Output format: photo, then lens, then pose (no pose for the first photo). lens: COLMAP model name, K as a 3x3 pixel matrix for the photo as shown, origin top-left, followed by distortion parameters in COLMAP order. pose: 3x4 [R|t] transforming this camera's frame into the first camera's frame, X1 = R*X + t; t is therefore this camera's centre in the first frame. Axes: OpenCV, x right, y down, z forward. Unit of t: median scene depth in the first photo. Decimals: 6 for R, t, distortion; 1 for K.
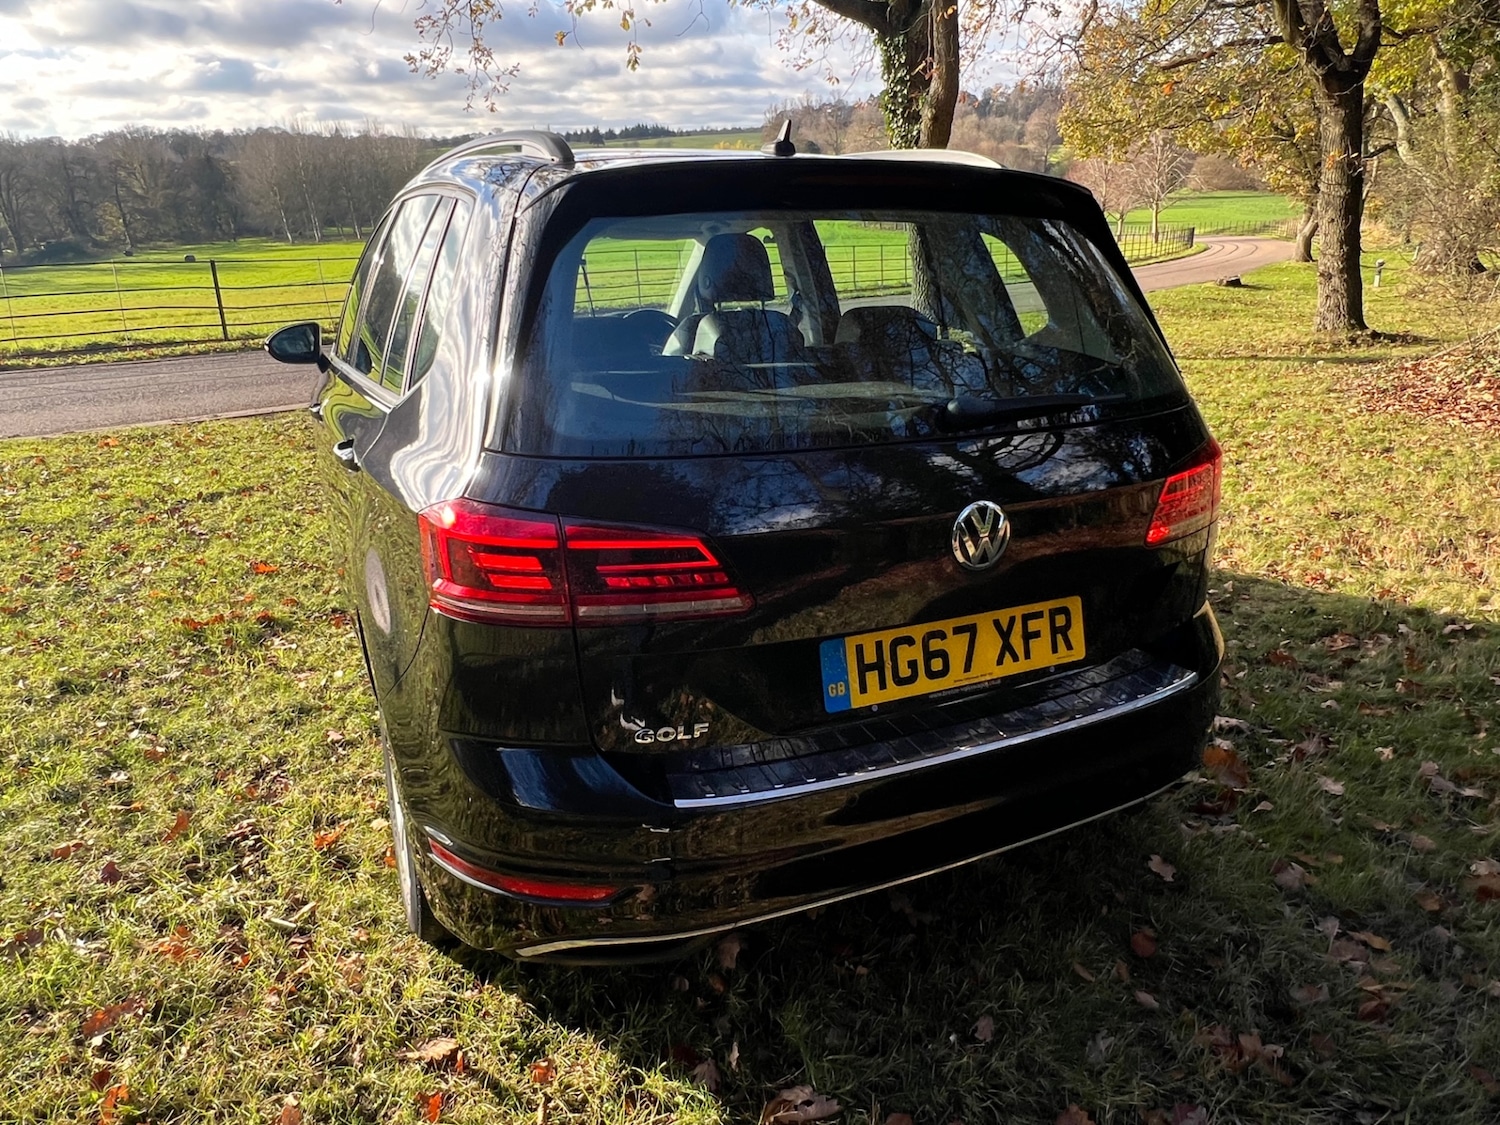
lens RADIAL K [[1001.0, 0, 744.2], [0, 1001.0, 493.2], [0, 0, 1]] dist [-0.003520, 0.001516]
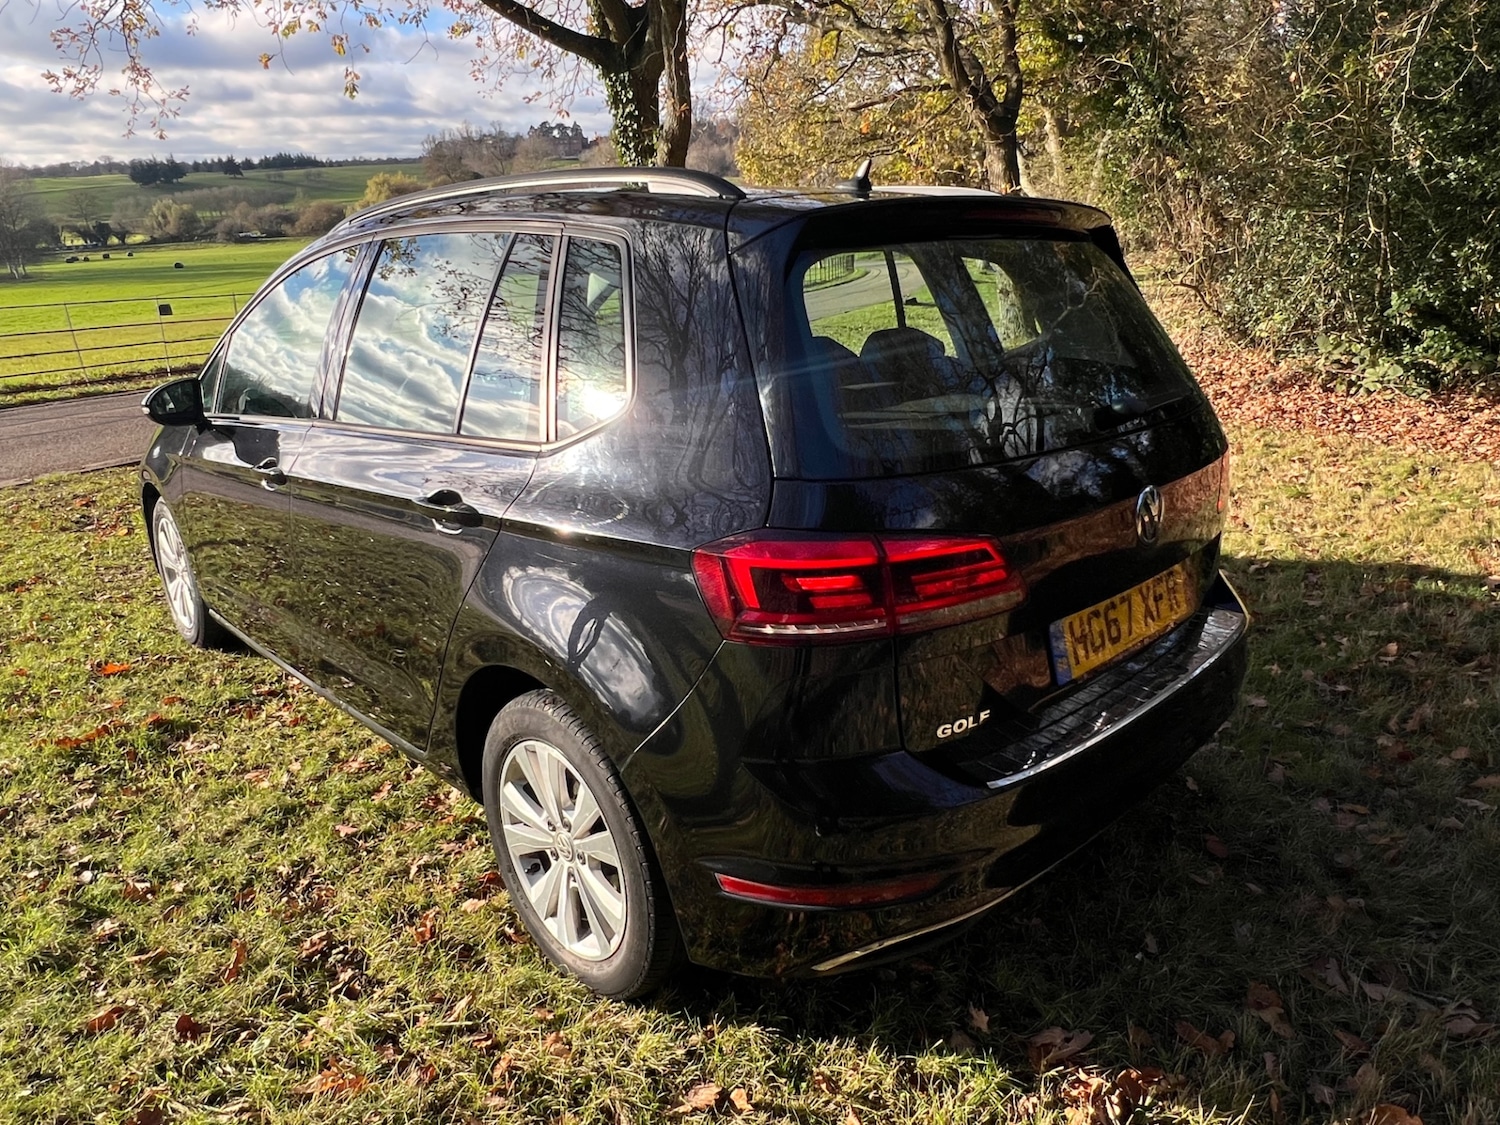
lens RADIAL K [[1001.0, 0, 744.2], [0, 1001.0, 493.2], [0, 0, 1]] dist [-0.003520, 0.001516]
pose [[0.943650, -0.096084, 0.316689, -0.096693], [0.104923, 0.994420, -0.010934, -0.003385], [-0.313871, 0.043546, 0.948466, 0.005660]]
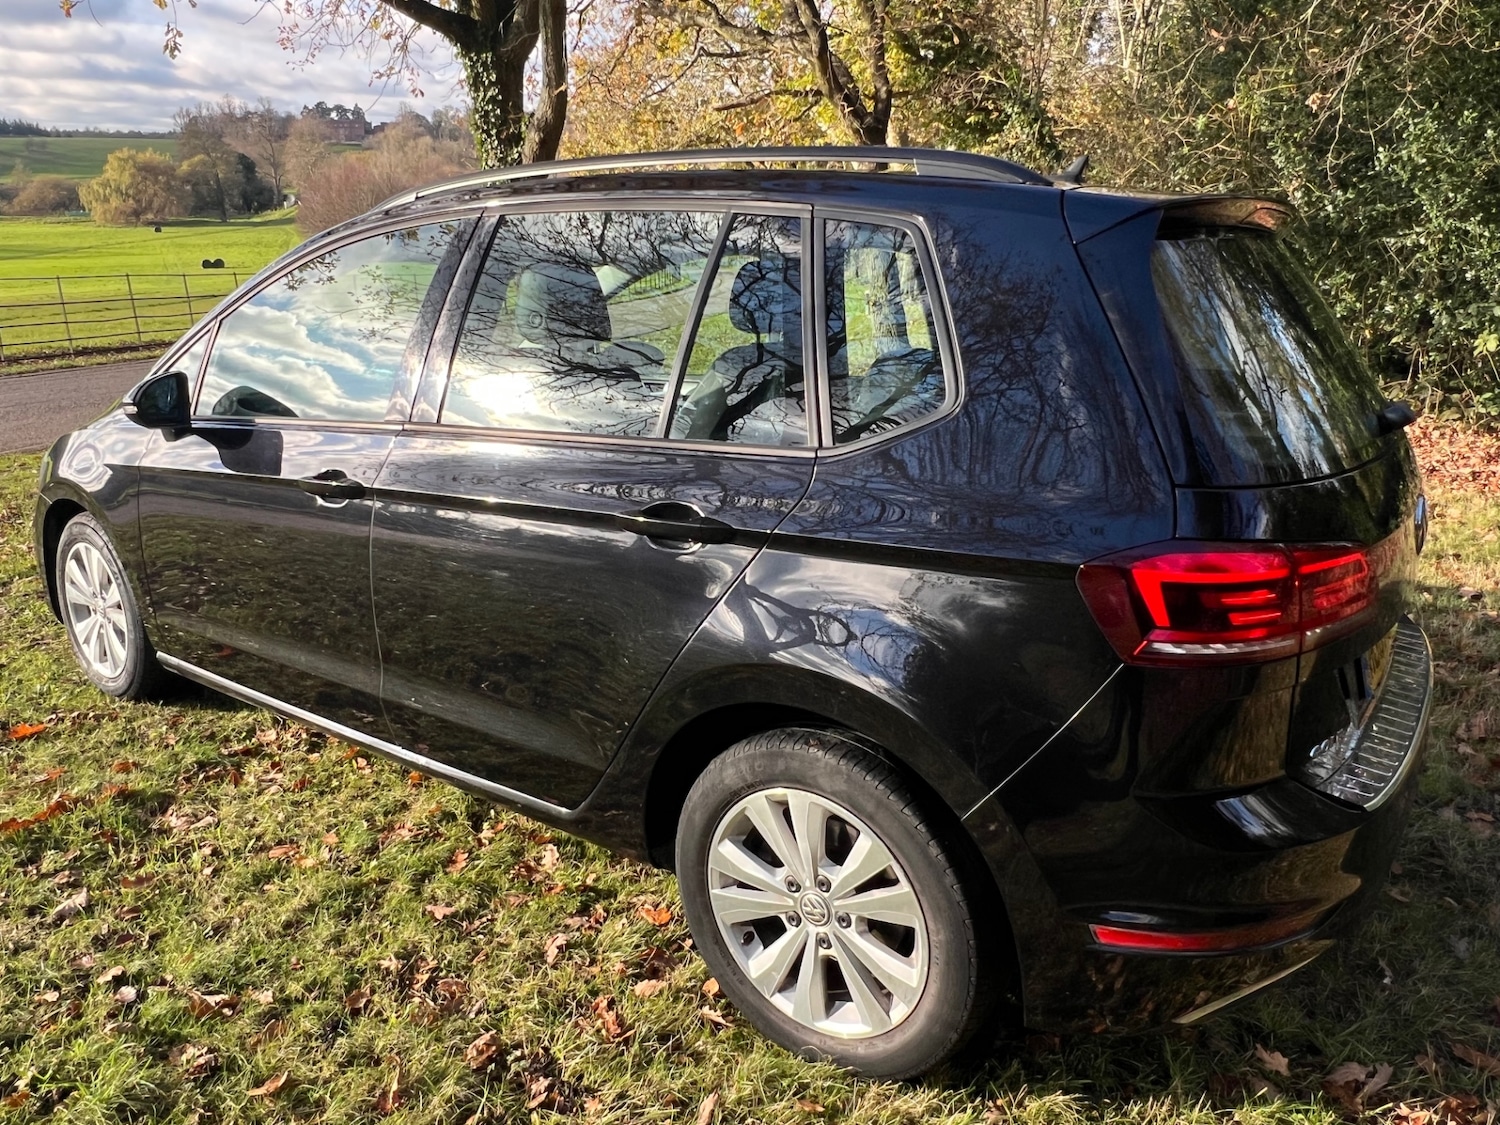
lens RADIAL K [[1069.5, 0, 727.5], [0, 1069.5, 475.3], [0, 0, 1]] dist [-0.000462, -0.002949]
pose [[0.868411, -0.081763, 0.489057, -0.173047], [0.109417, 0.993596, -0.028177, -0.010871], [-0.483622, 0.077980, 0.871797, 0.048412]]
